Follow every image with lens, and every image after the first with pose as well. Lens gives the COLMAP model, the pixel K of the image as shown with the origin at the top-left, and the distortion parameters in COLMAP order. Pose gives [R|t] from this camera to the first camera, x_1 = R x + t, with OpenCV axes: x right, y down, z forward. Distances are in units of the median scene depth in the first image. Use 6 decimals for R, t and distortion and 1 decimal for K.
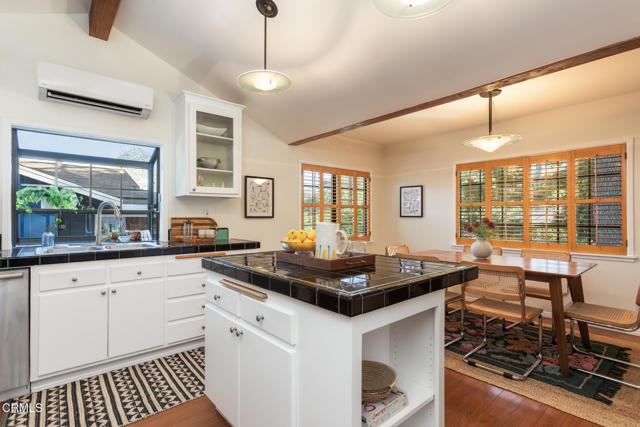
lens RADIAL K [[321.7, 0, 314.4], [0, 321.7, 212.5], [0, 0, 1]] dist [-0.027251, 0.027934]
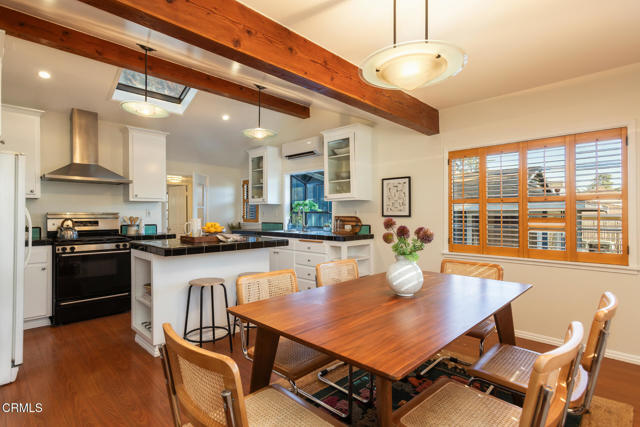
lens RADIAL K [[321.7, 0, 314.4], [0, 321.7, 212.5], [0, 0, 1]] dist [-0.027251, 0.027934]
pose [[0.090421, -0.005569, -0.995888, 1.009617], [0.014292, 0.999889, -0.004294, 0.004172], [0.995801, -0.013845, 0.090491, 0.768979]]
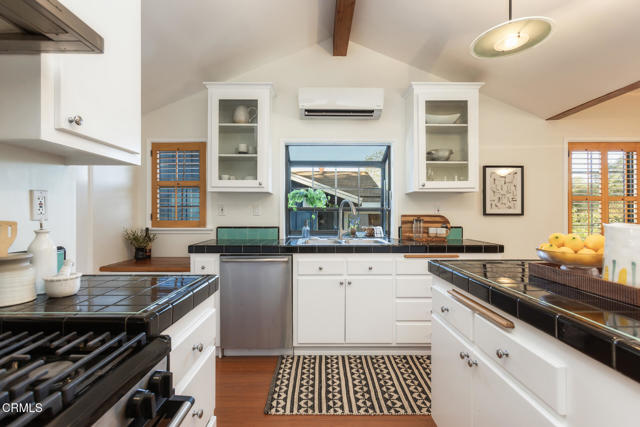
lens RADIAL K [[321.7, 0, 314.4], [0, 321.7, 212.5], [0, 0, 1]] dist [-0.027251, 0.027934]
pose [[0.762055, -0.000596, -0.647512, -0.010913], [0.006543, 0.999956, 0.006780, 0.000425], [0.647480, -0.009404, 0.762025, 0.075522]]
